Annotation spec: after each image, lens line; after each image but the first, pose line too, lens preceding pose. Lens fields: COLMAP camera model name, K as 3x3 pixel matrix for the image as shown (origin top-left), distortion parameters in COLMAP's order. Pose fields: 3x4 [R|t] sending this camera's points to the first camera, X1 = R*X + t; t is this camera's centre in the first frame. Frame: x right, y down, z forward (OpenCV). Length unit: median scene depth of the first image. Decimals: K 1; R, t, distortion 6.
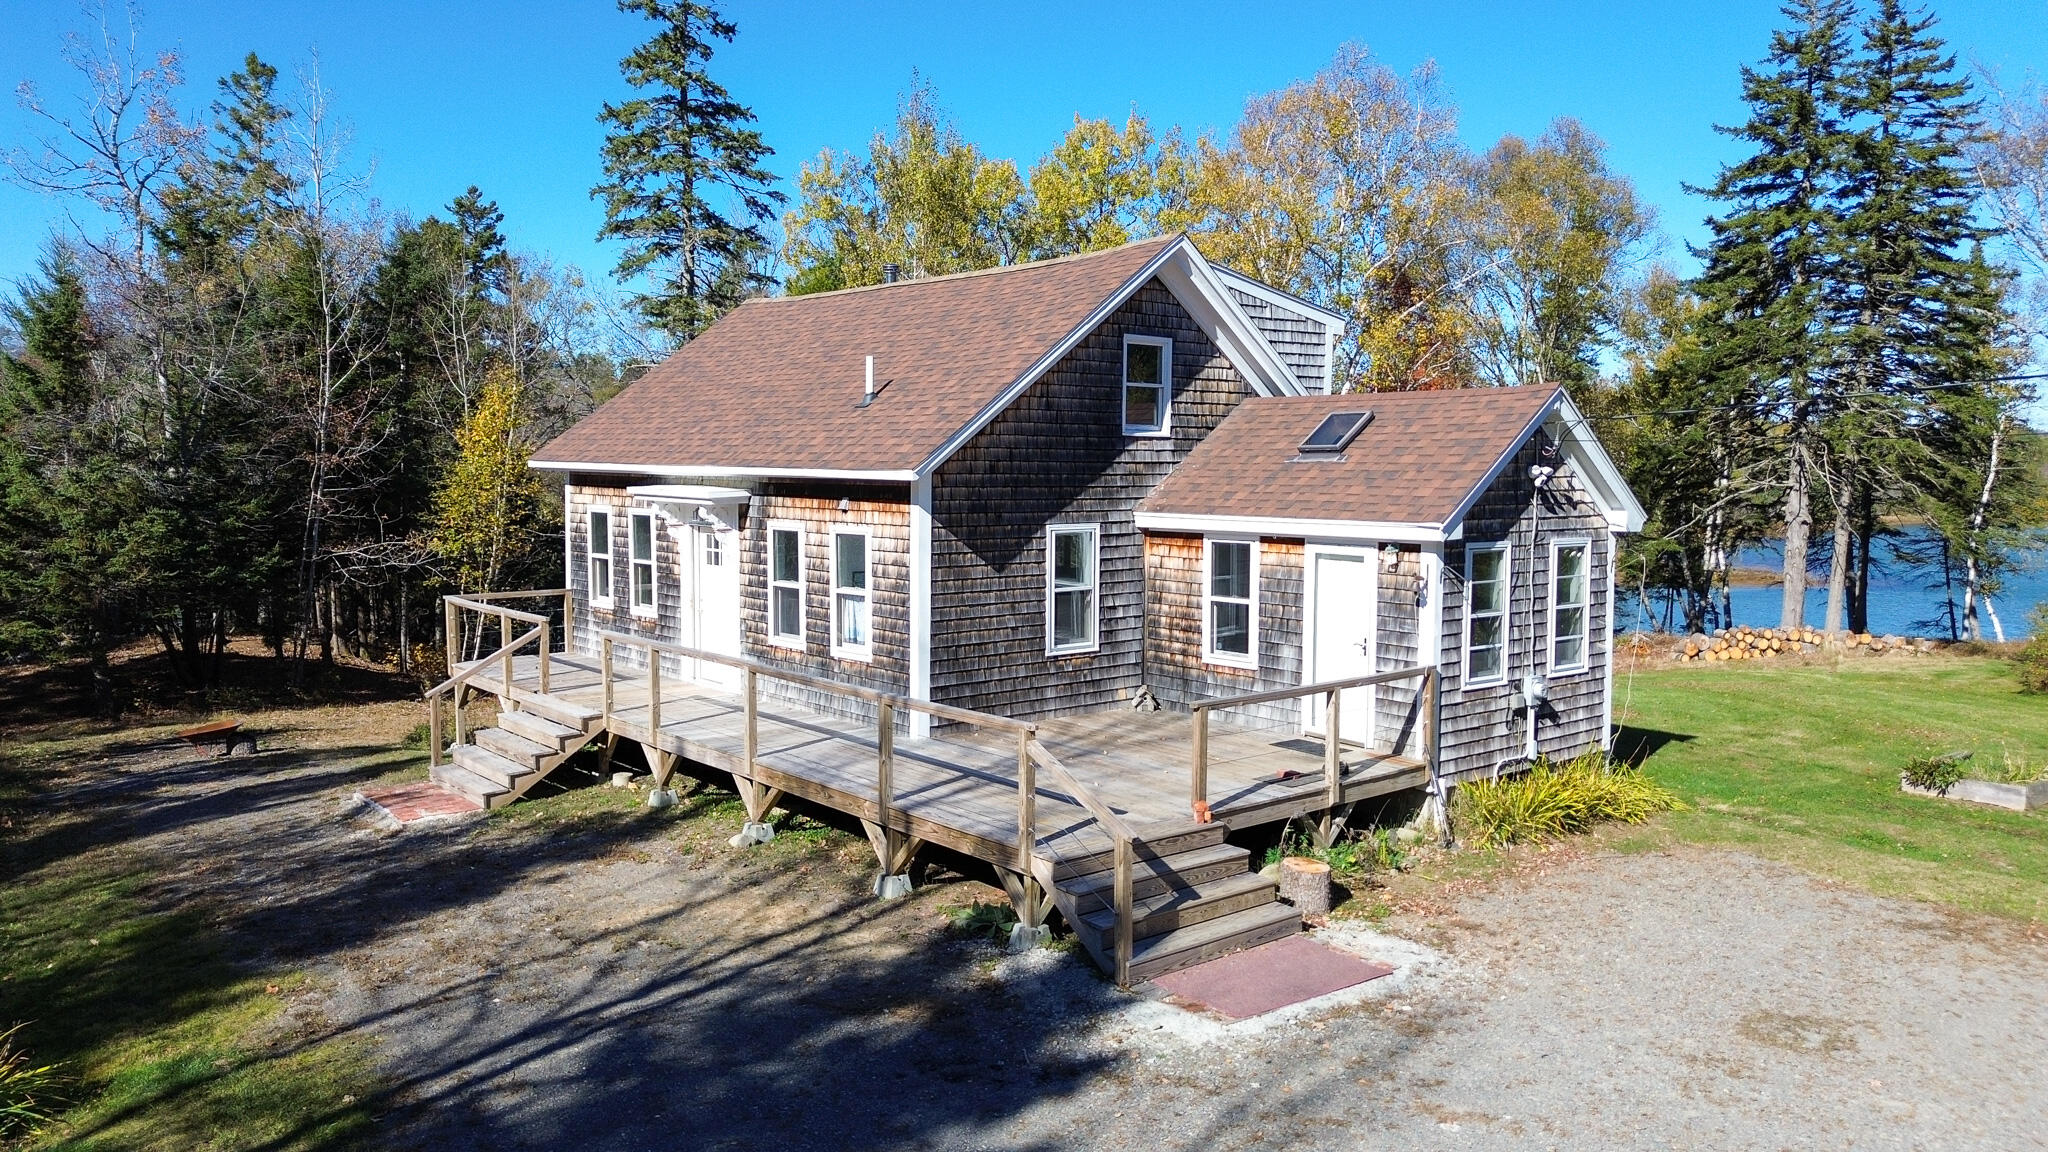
lens RADIAL K [[1452.7, 0, 1025.2], [0, 1452.7, 565.5], [0, 0, 1]] dist [0.084270, -0.092861]
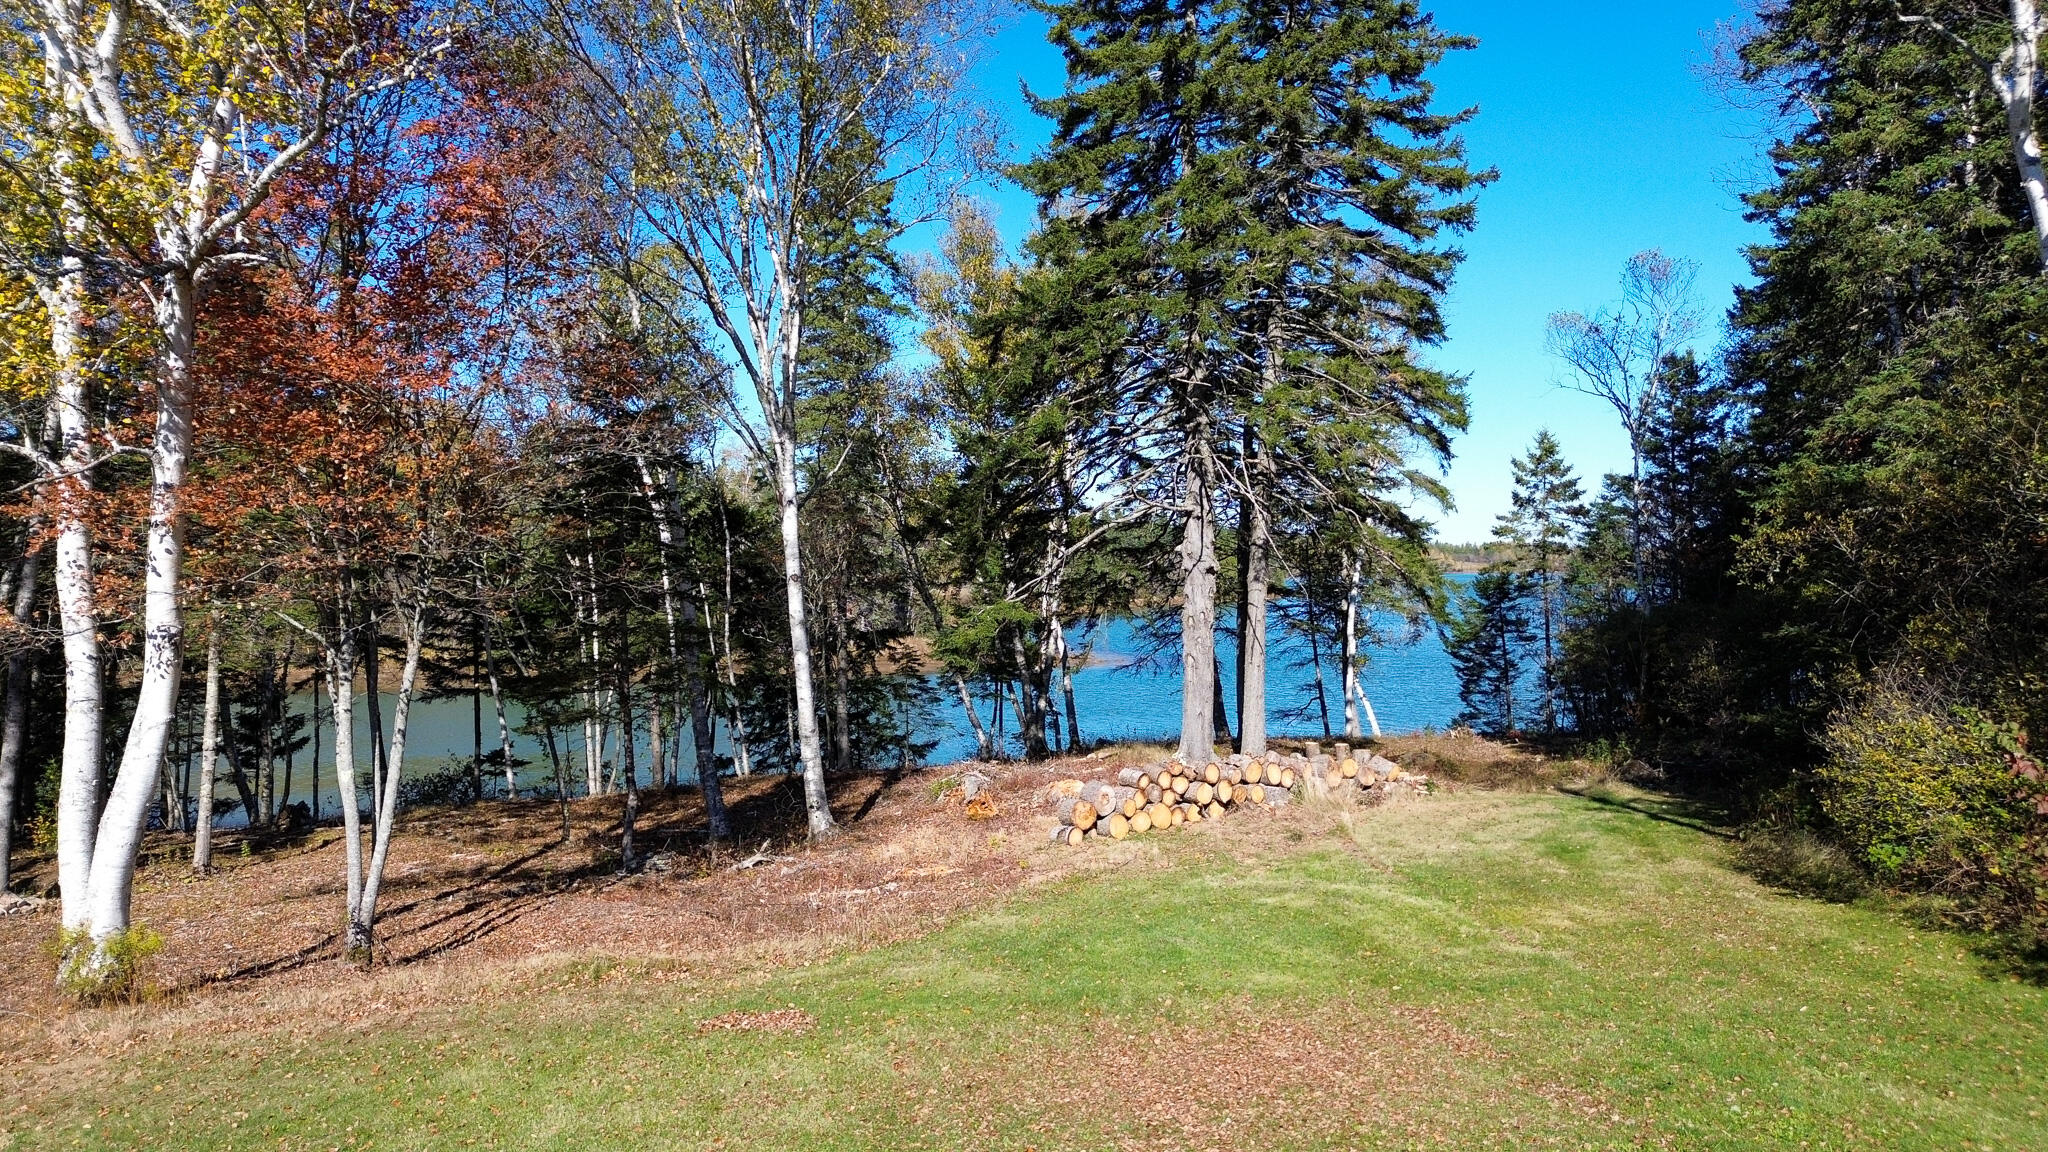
lens RADIAL K [[1452.7, 0, 1025.2], [0, 1452.7, 565.5], [0, 0, 1]] dist [0.084270, -0.092861]
pose [[0.898205, -0.008663, 0.439491, 0.192290], [0.037951, 0.997601, -0.057898, 0.001071], [-0.437935, 0.068684, 0.896379, 0.490027]]
